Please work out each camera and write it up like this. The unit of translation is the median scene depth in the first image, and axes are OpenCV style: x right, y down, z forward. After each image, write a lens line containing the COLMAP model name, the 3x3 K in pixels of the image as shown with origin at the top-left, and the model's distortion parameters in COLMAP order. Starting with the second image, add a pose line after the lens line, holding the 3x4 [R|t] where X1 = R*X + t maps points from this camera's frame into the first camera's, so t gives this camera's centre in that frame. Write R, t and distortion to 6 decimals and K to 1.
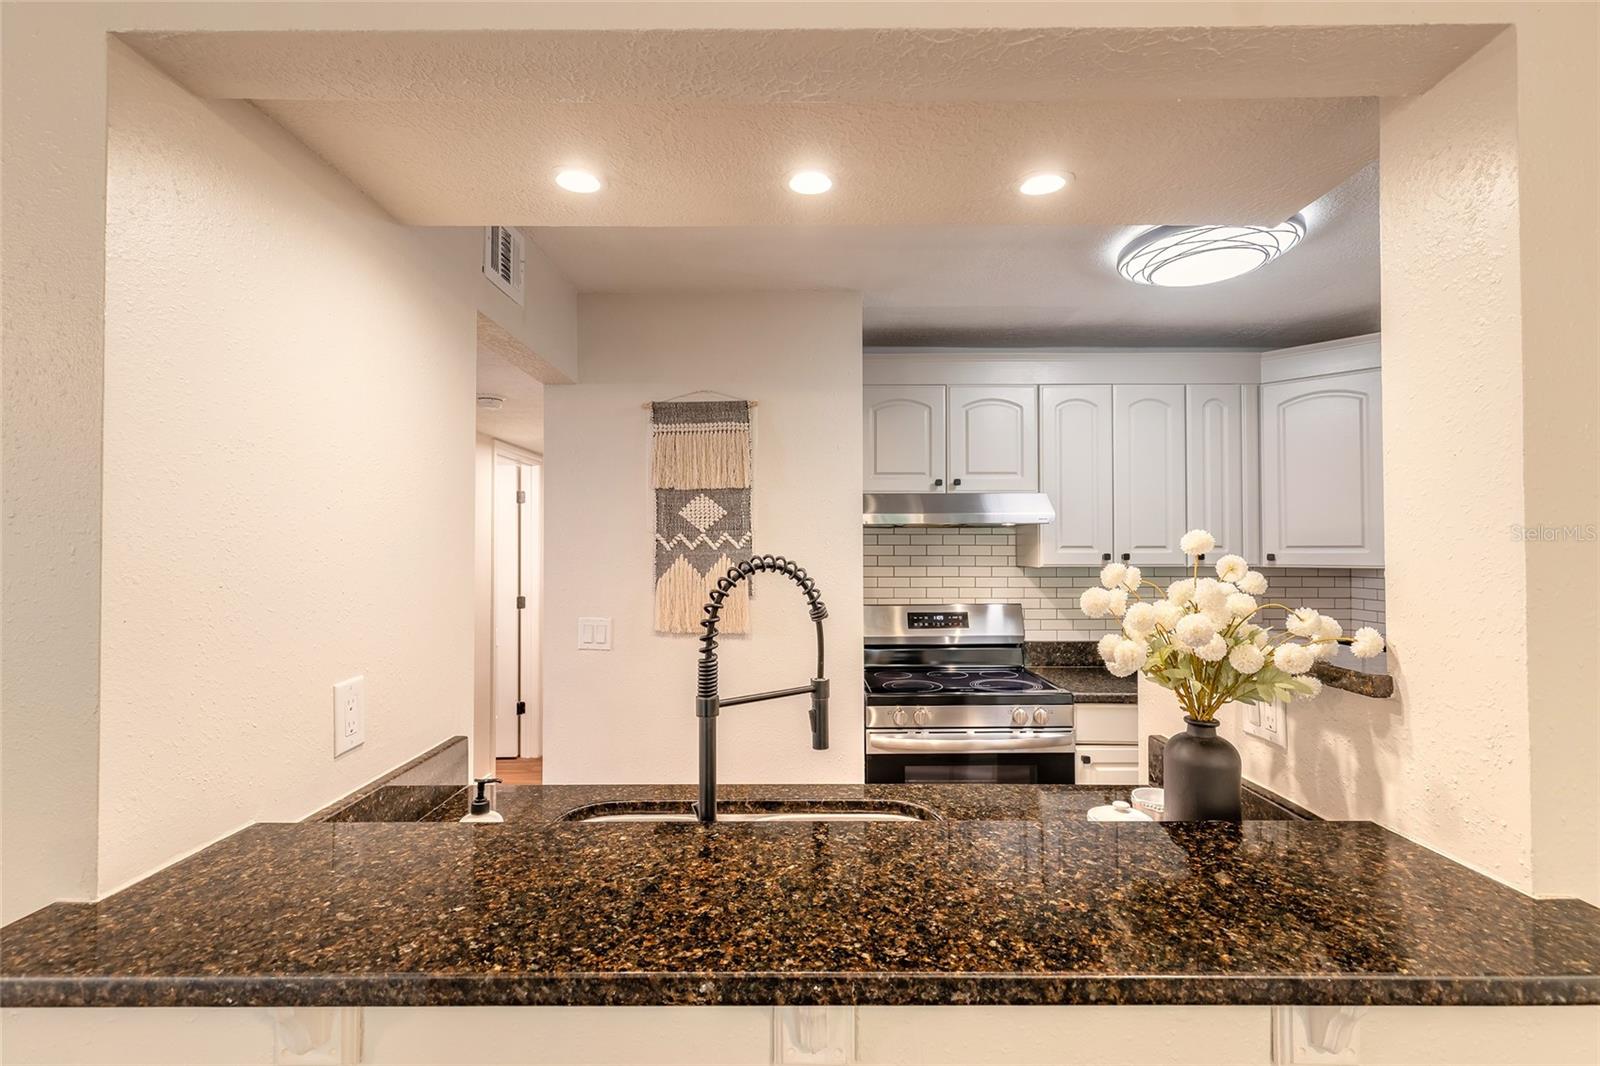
lens RADIAL K [[716.9, 0, 794.3], [0, 716.9, 540.7], [0, 0, 1]] dist [0.002025, -0.000420]
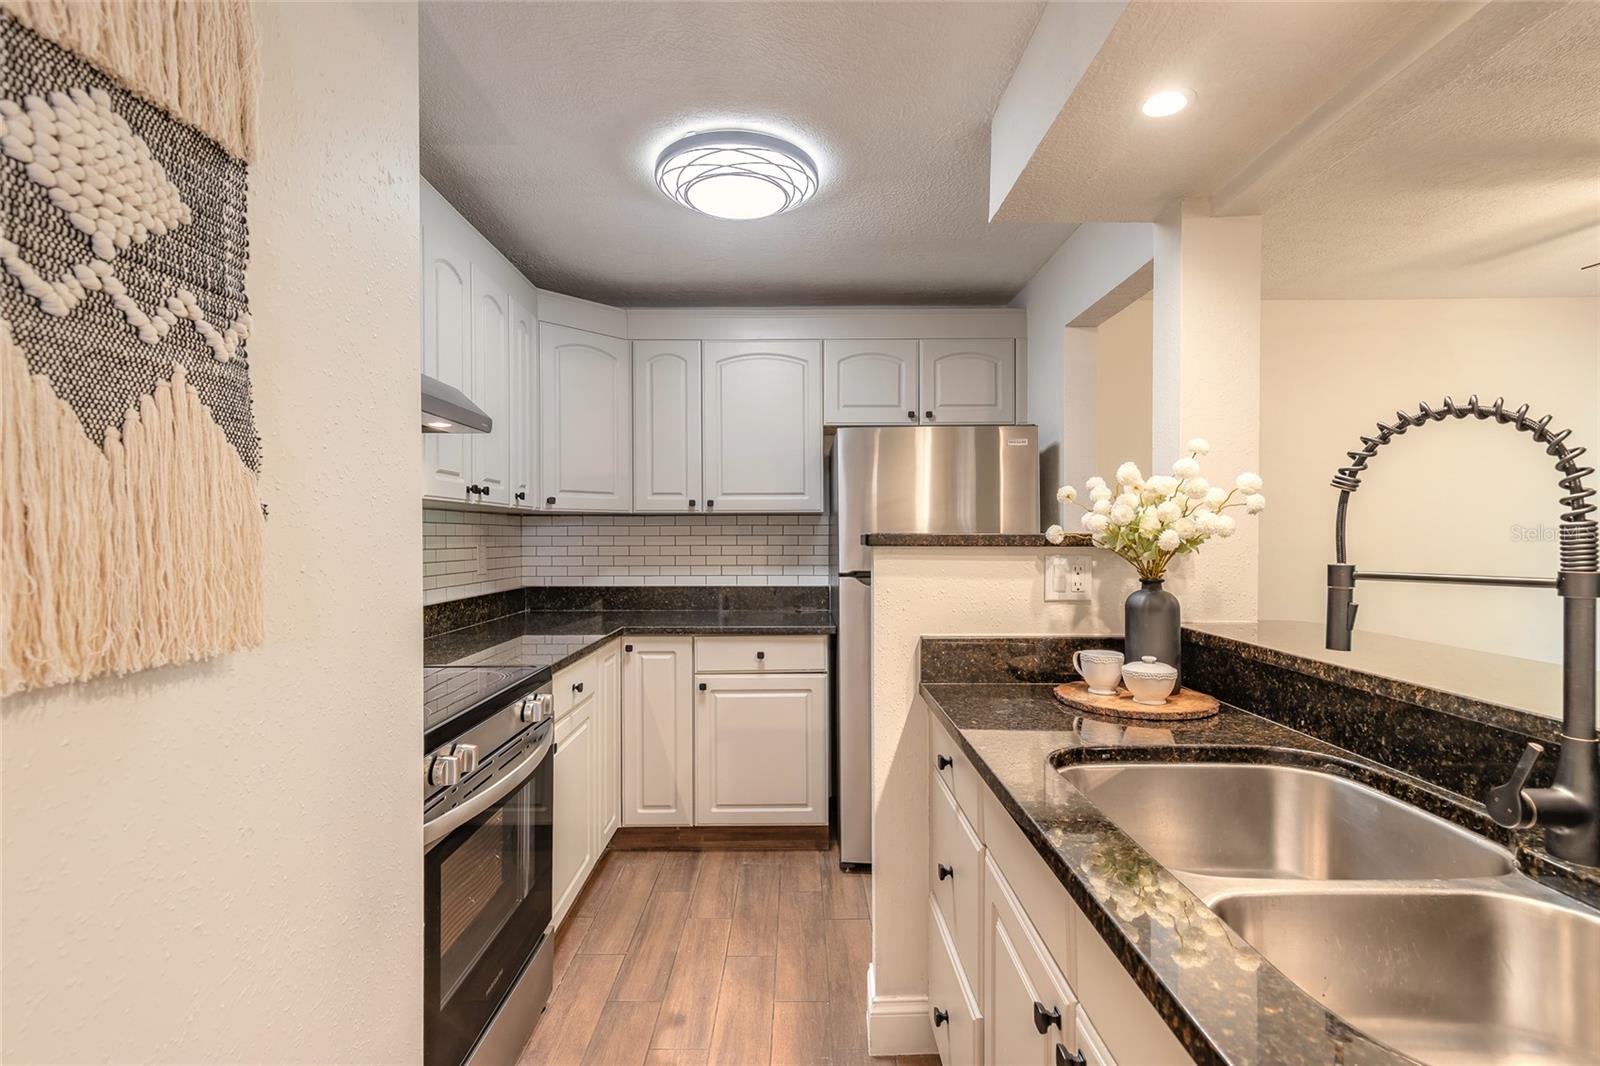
lens RADIAL K [[720.7, 0, 795.6], [0, 720.7, 537.4], [0, 0, 1]] dist [0.006941, -0.000775]
pose [[-0.000620, -0.000843, 0.999999, -0.369391], [-0.008983, 0.999959, 0.000838, 0.080006], [-0.999959, -0.008982, -0.000627, 0.768558]]
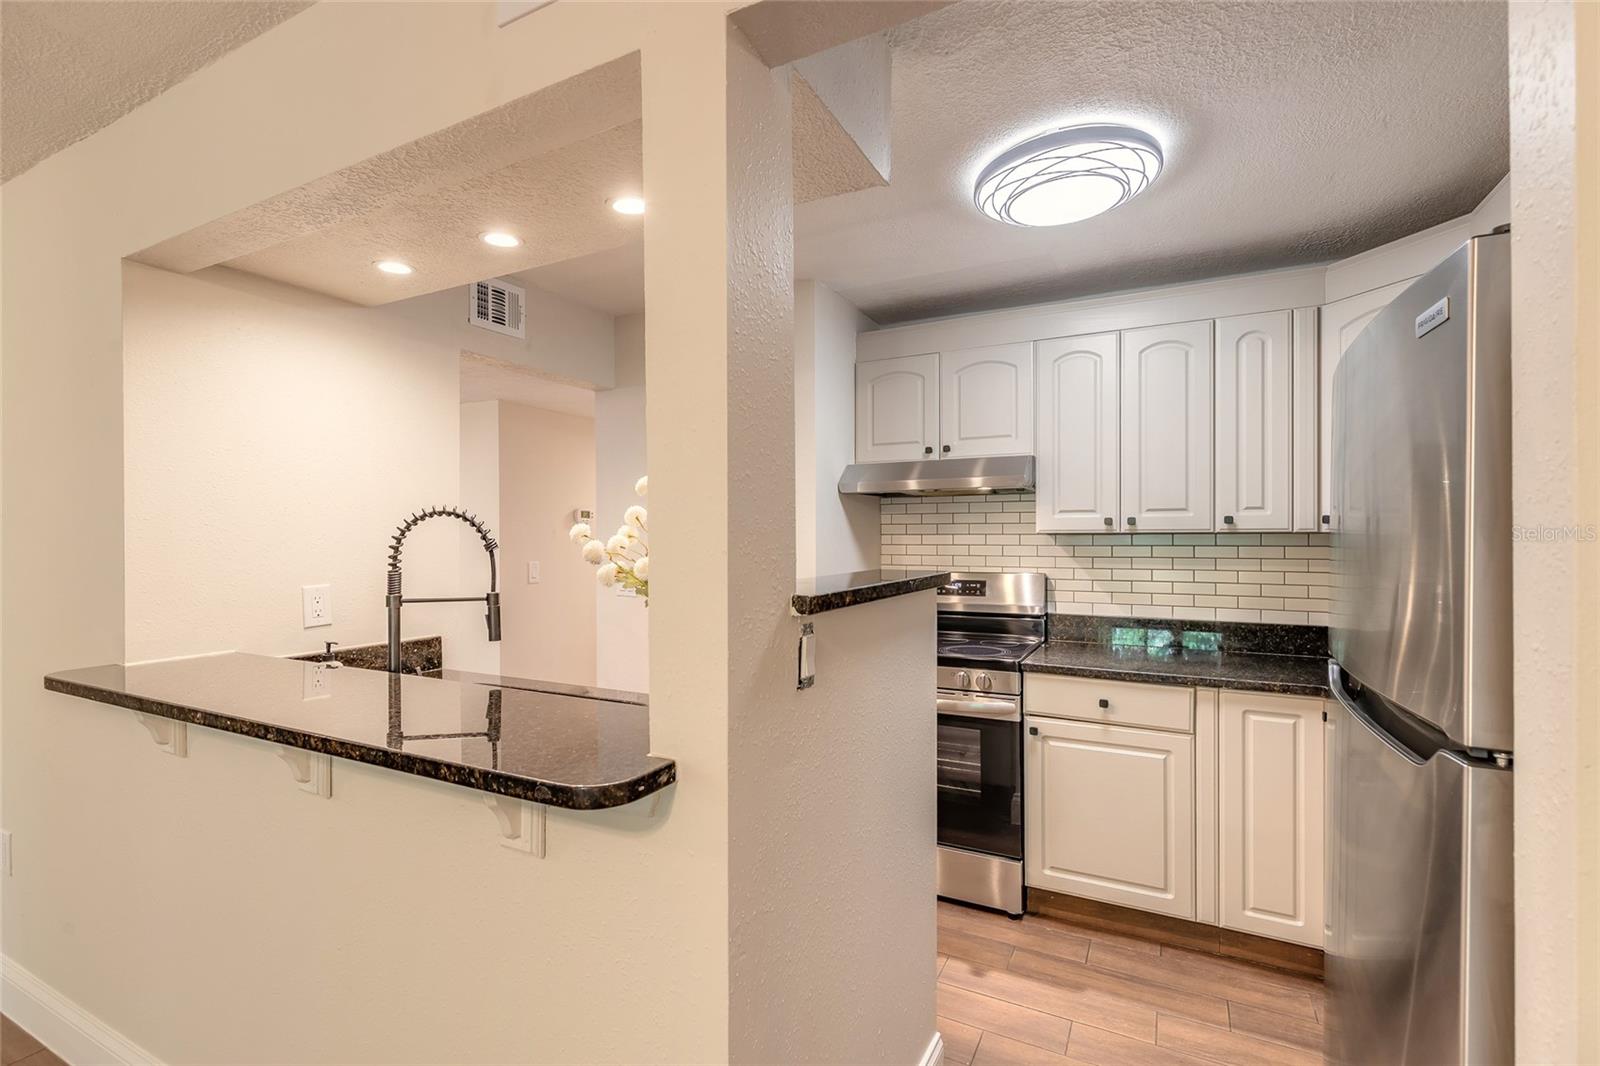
lens RADIAL K [[720.7, 0, 795.6], [0, 720.7, 537.4], [0, 0, 1]] dist [0.006941, -0.000775]
pose [[0.886348, -0.000491, -0.463020, 0.587063], [0.006668, 0.999909, 0.011704, 0.034339], [0.462972, -0.013461, 0.886271, 0.004929]]
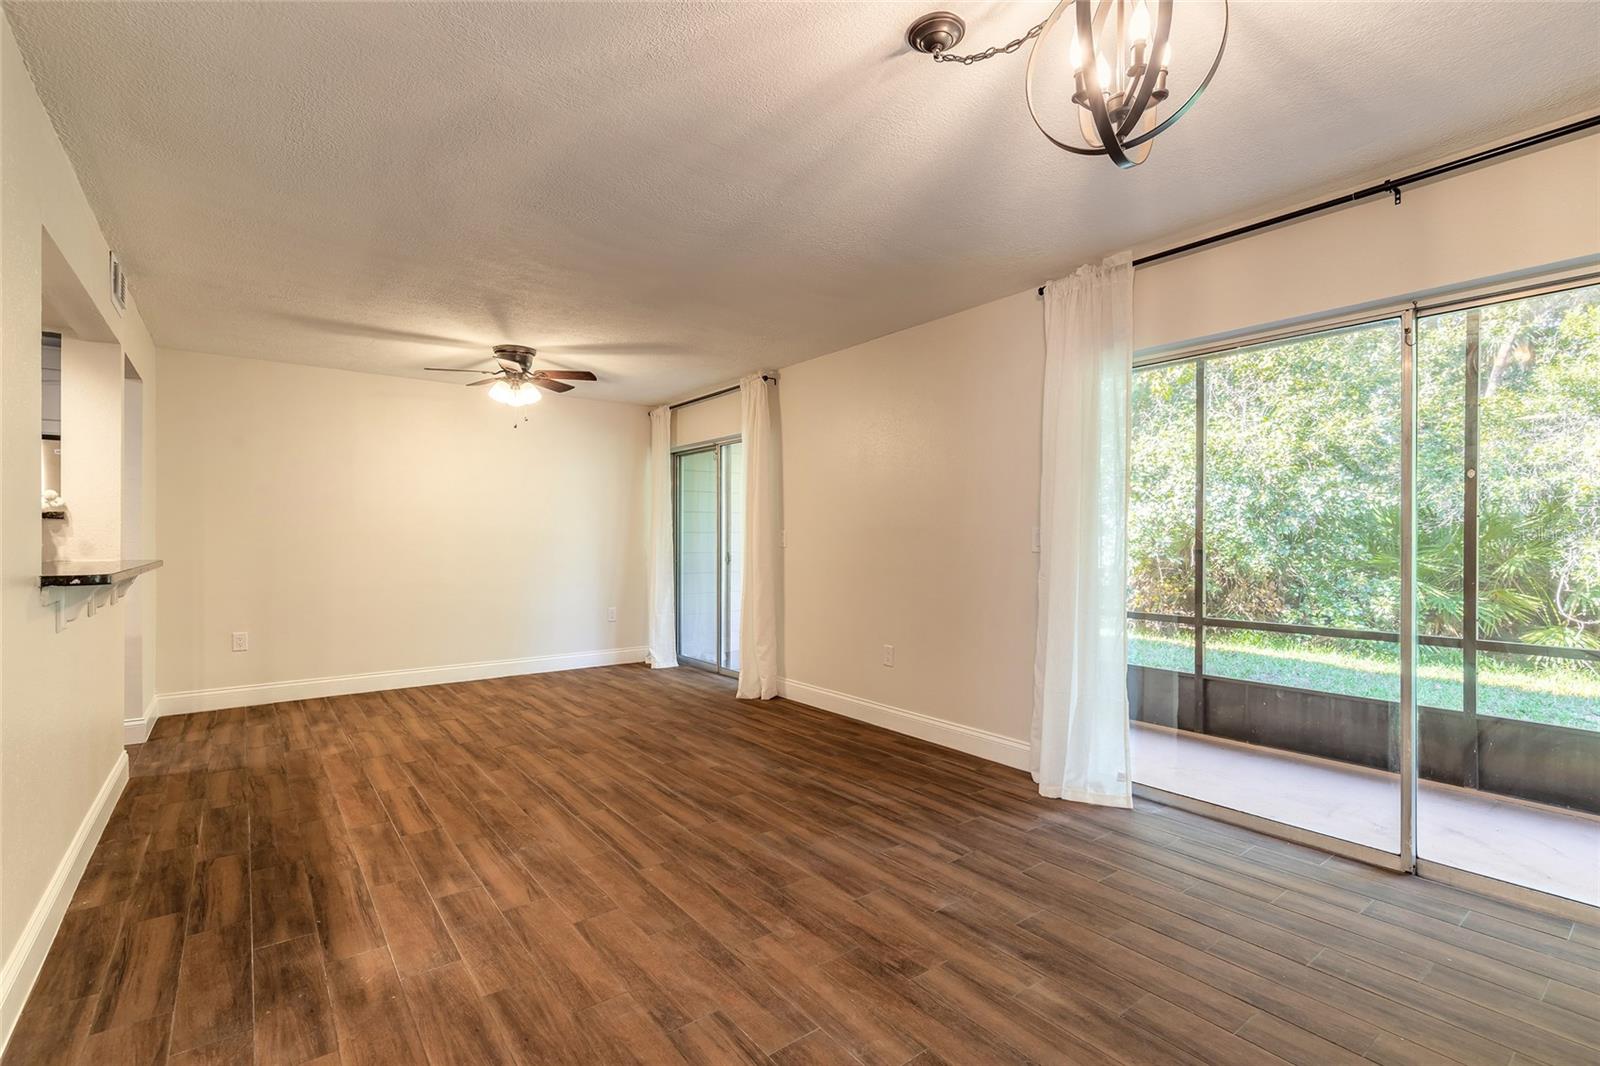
lens RADIAL K [[720.7, 0, 795.6], [0, 720.7, 537.4], [0, 0, 1]] dist [0.006941, -0.000775]
pose [[-0.610108, 0.003439, 0.792311, -1.461600], [-0.006443, 0.999936, -0.009301, 0.121938], [-0.792292, -0.010780, -0.610047, 0.151596]]
